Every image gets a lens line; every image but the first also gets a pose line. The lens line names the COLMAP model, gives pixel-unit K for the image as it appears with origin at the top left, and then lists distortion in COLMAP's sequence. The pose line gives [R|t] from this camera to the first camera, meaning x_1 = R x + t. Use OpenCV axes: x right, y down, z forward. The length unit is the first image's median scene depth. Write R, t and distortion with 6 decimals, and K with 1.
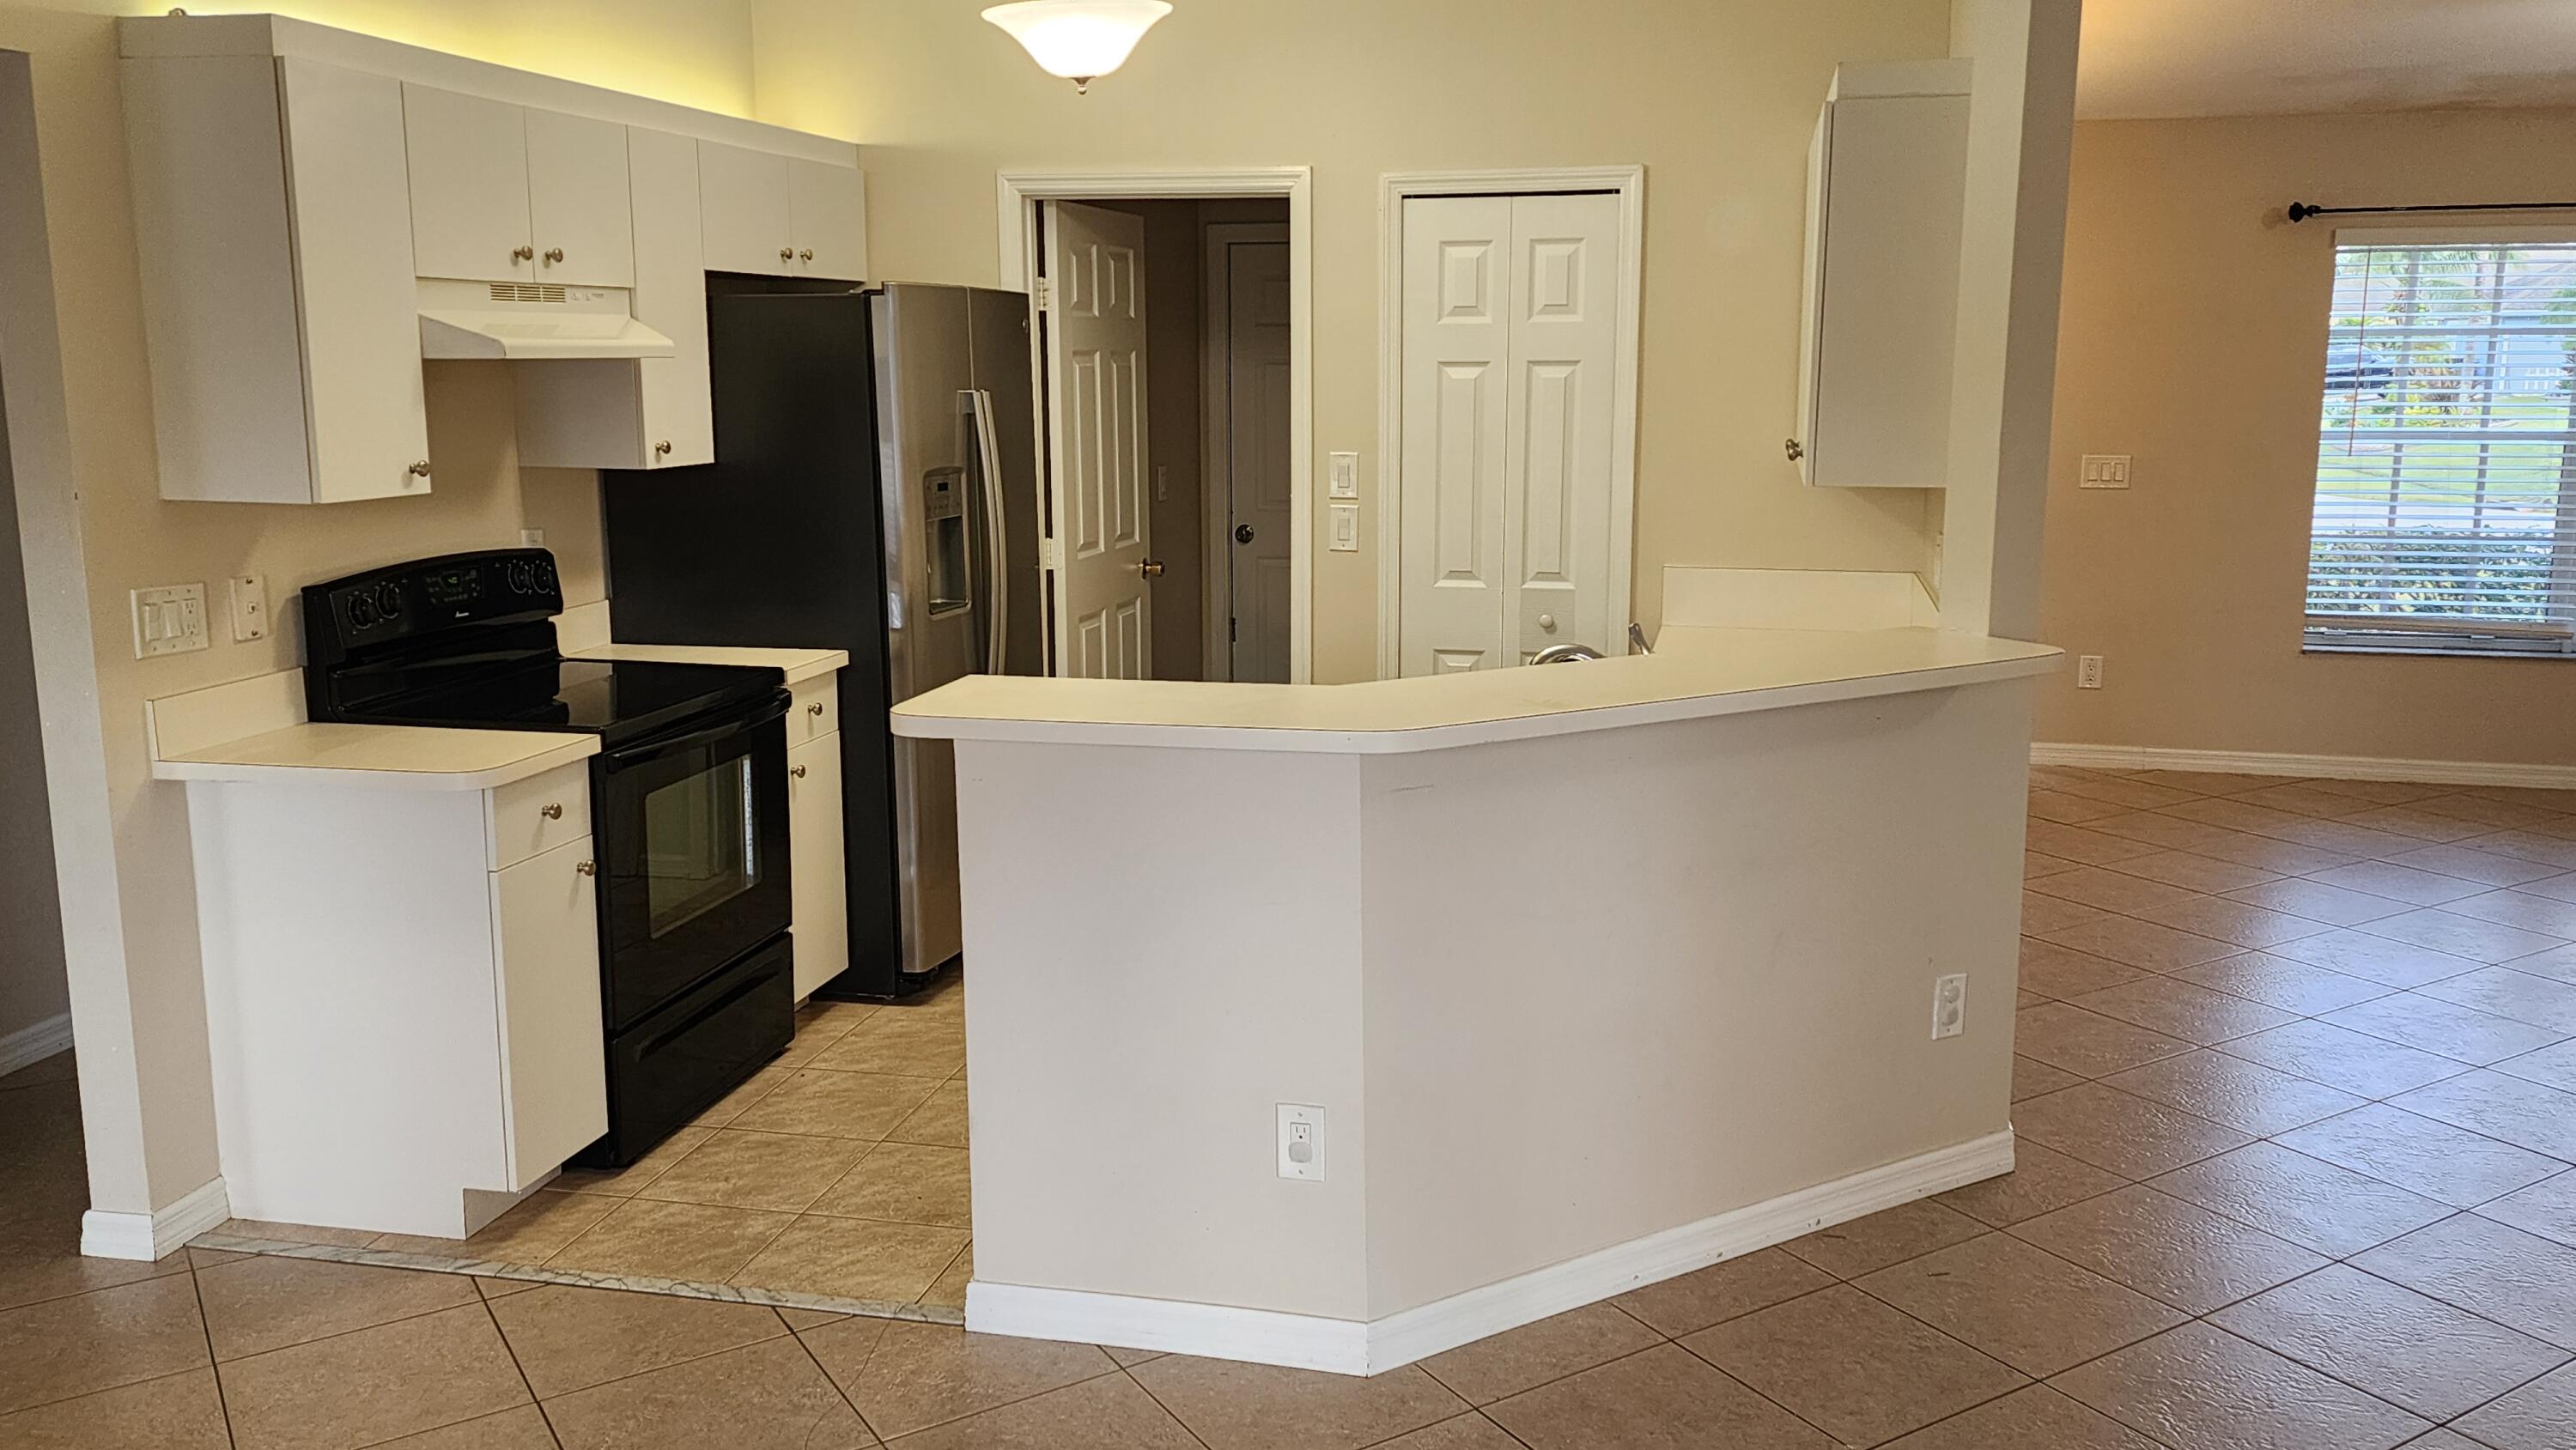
lens RADIAL K [[2012.2, 0, 1283.2], [0, 2012.2, 713.6], [0, 0, 1]] dist [0.009278, -0.003693]
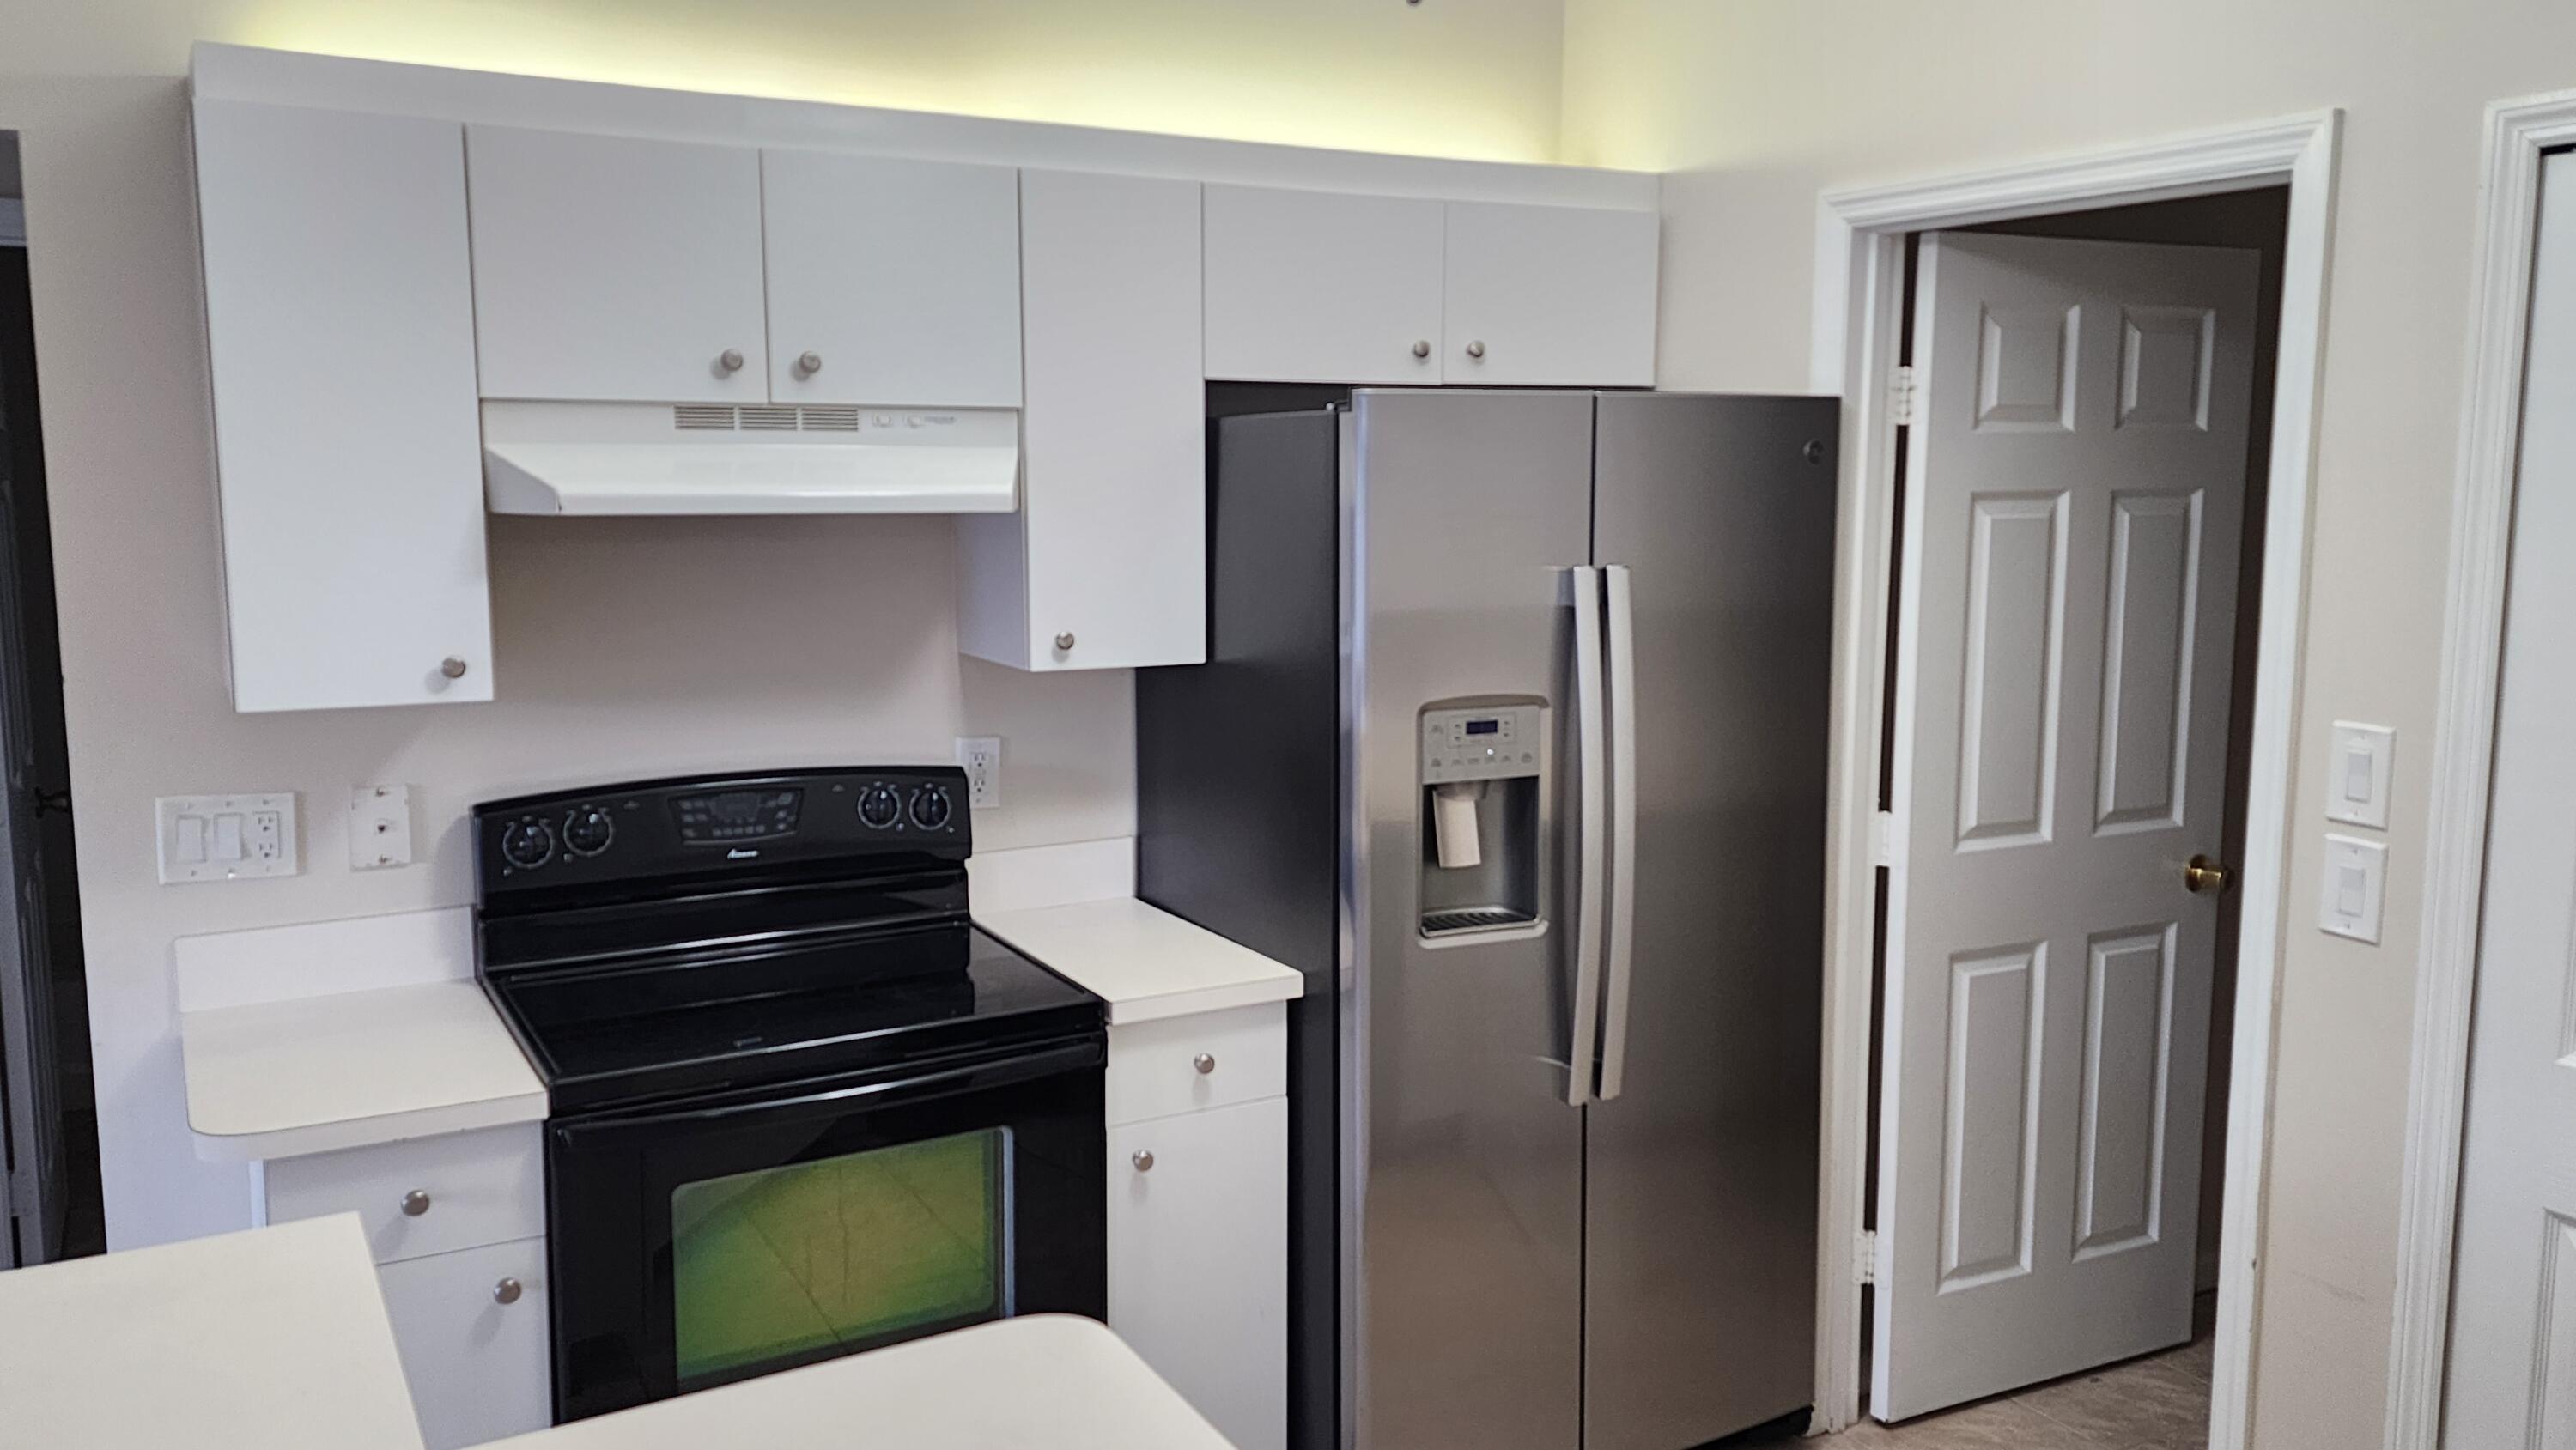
lens RADIAL K [[1931.2, 0, 1204.6], [0, 1931.2, 733.4], [0, 0, 1]] dist [0.054845, 0.001942]
pose [[0.665771, 0.095794, -0.739981, 0.171722], [-0.129964, 0.991453, 0.011418, -0.093465], [0.734751, 0.088569, 0.672530, 0.489138]]
